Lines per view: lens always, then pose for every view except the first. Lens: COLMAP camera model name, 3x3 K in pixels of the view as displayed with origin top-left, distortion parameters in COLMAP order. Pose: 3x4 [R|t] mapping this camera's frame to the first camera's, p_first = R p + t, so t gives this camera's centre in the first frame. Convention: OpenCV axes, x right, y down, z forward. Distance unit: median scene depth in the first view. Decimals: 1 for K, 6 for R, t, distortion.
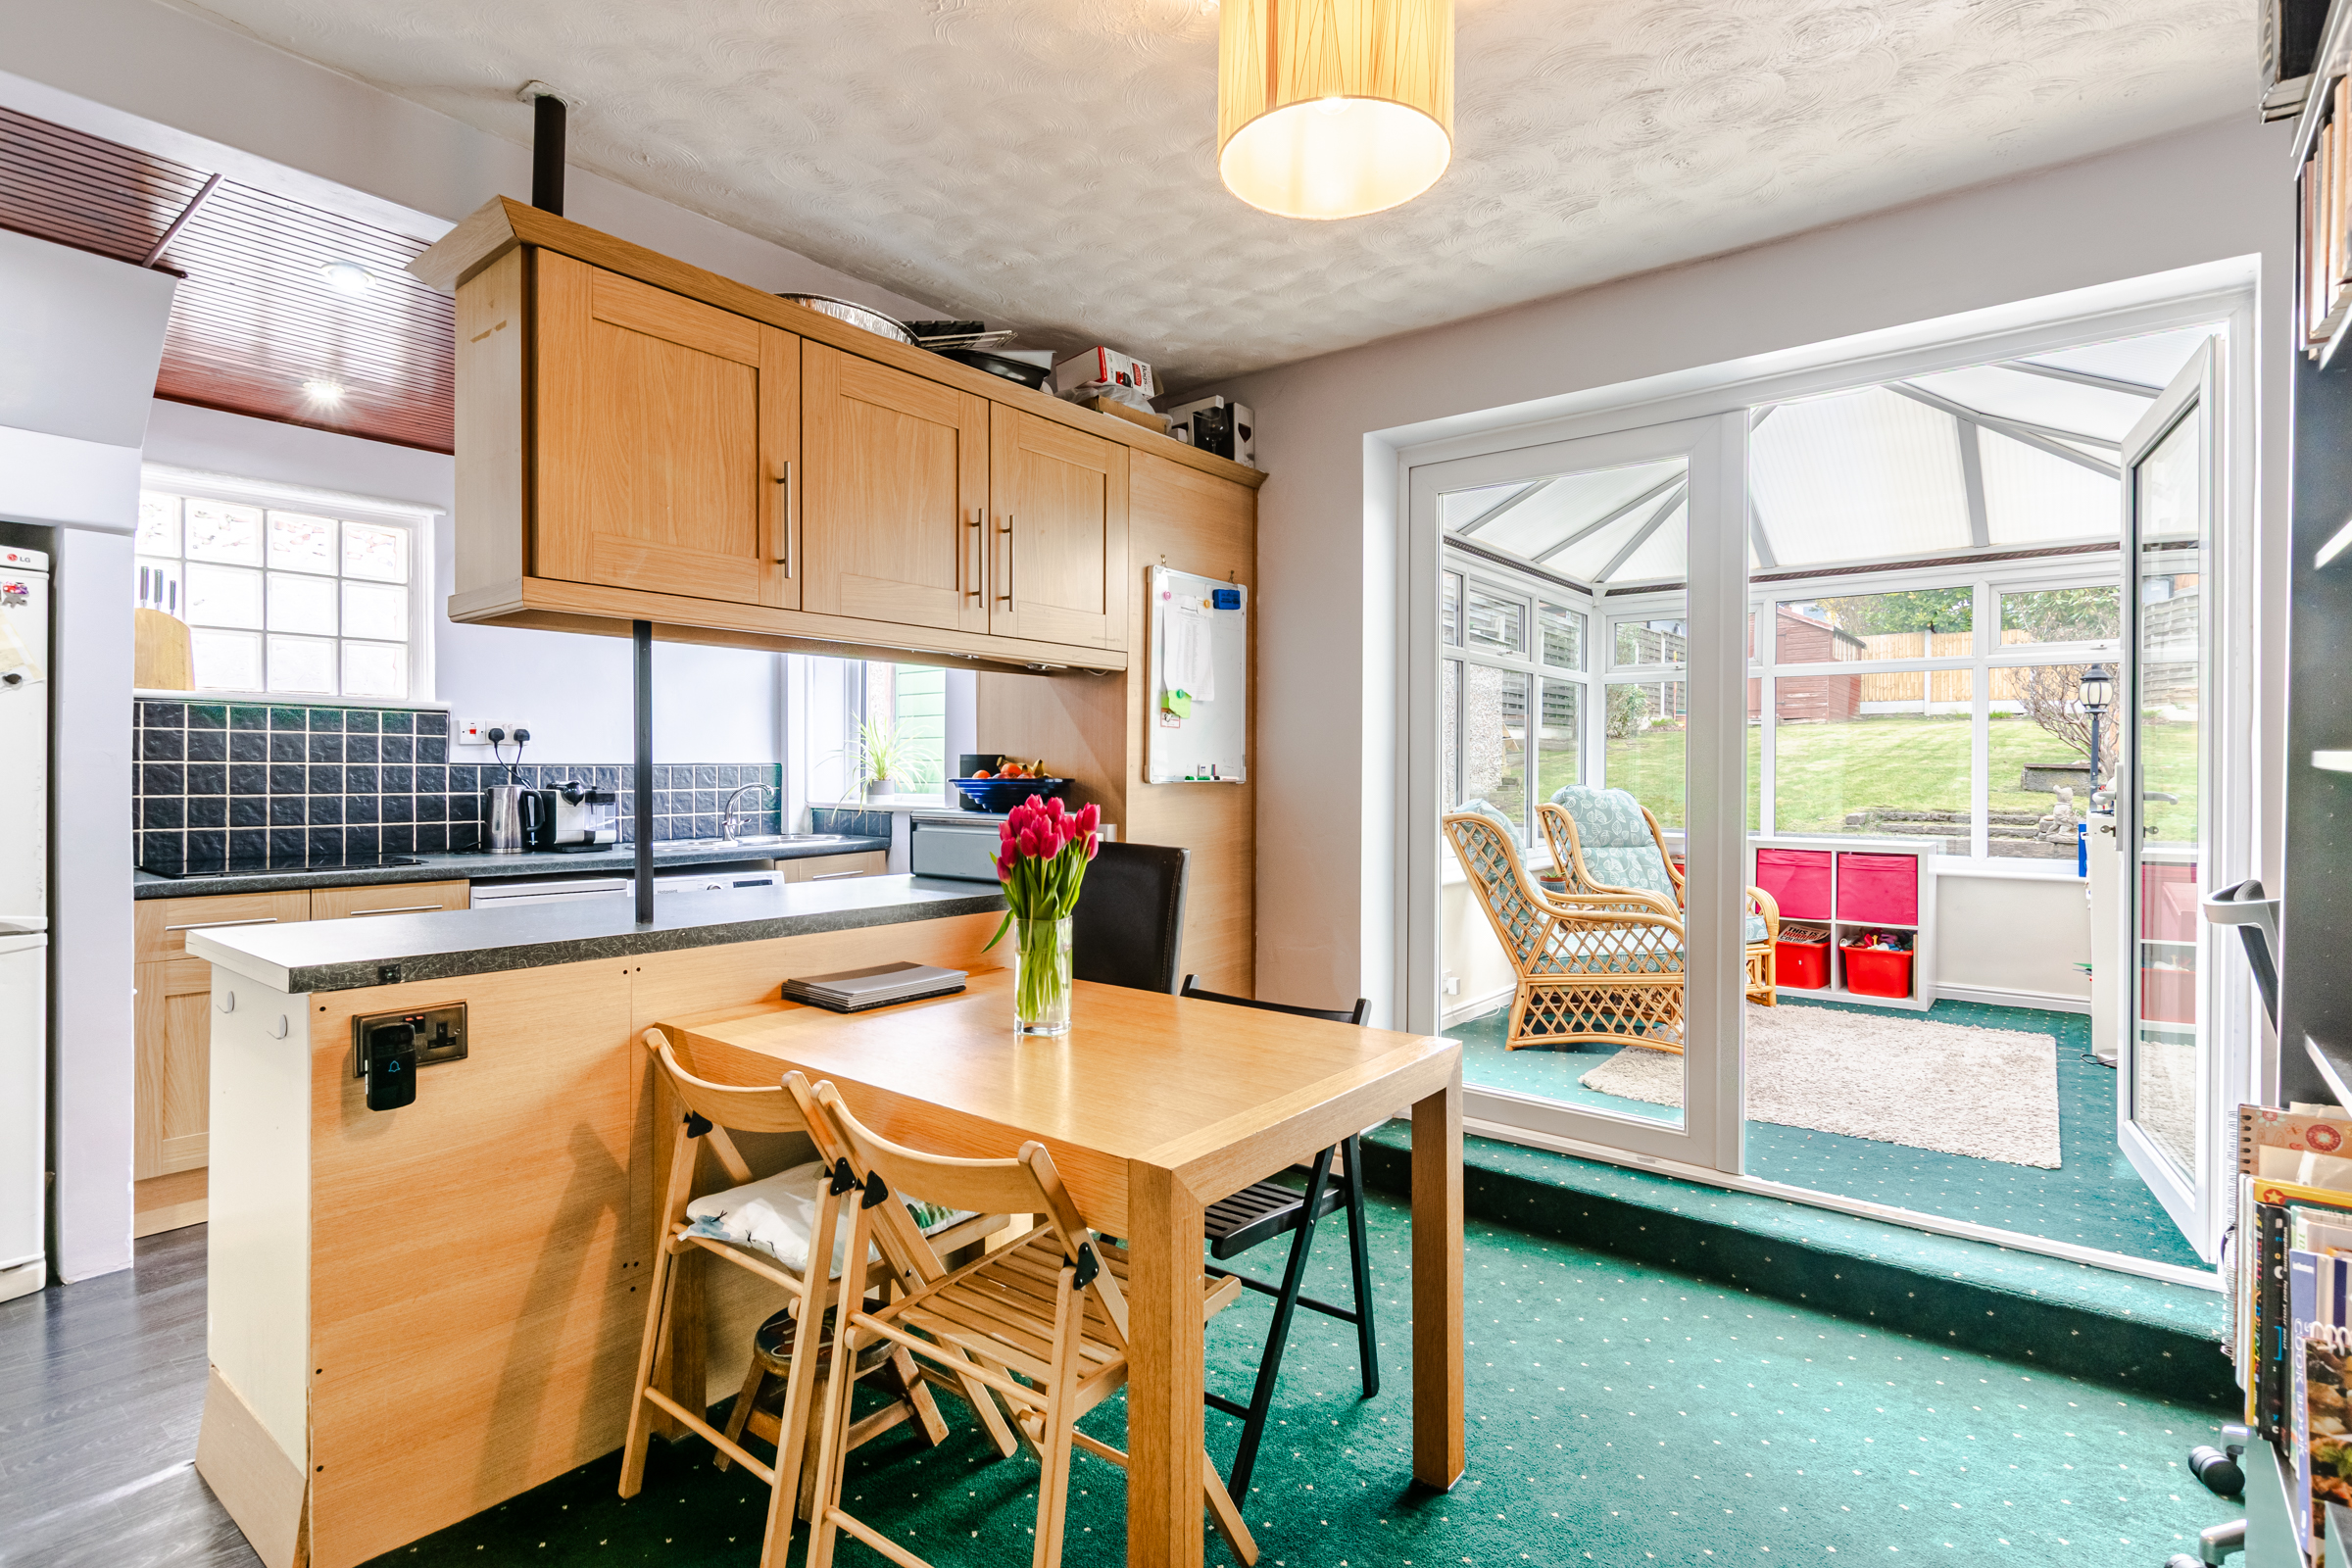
lens RADIAL K [[1158.3, 0, 1174.8], [0, 1158.3, 776.6], [0, 0, 1]] dist [0.000309, -0.000914]
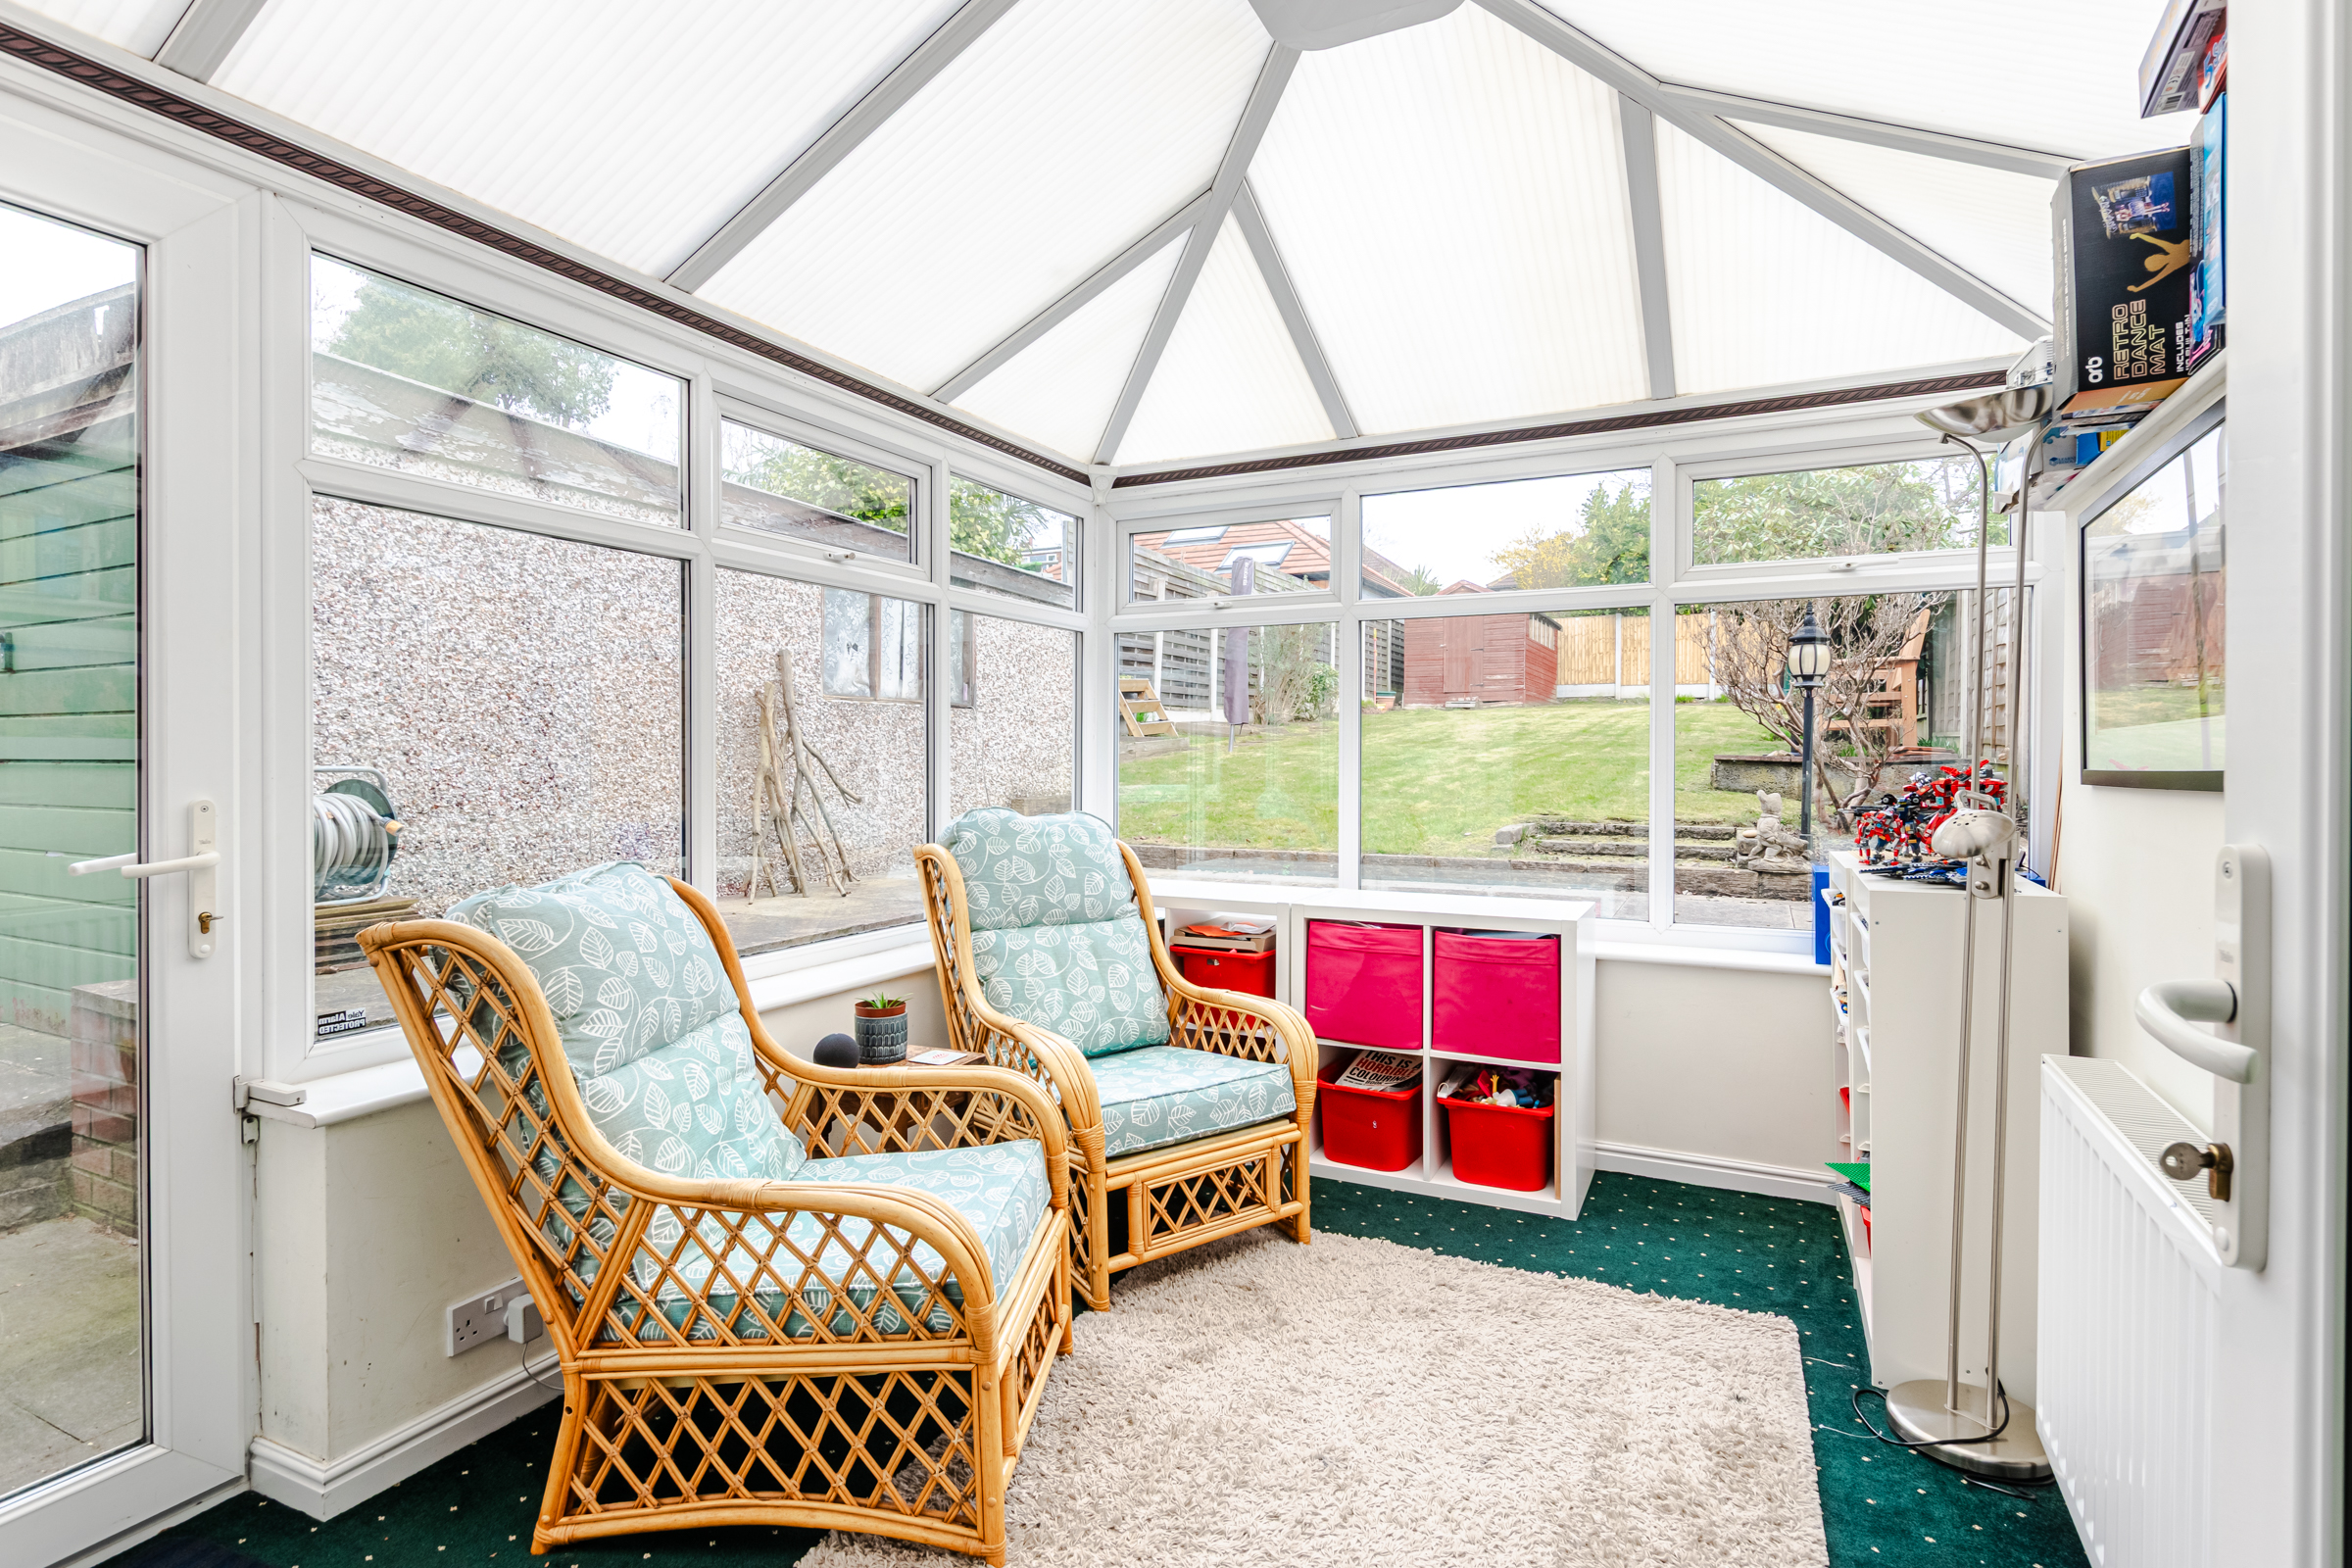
lens RADIAL K [[1158.3, 0, 1171.0], [0, 1158.3, 766.2], [0, 0, 1]] dist [0.000309, -0.000914]
pose [[0.979371, -0.005579, 0.201991, 0.322816], [0.004331, 0.999969, 0.006616, -0.015703], [-0.202022, -0.005605, 0.979365, 0.461194]]
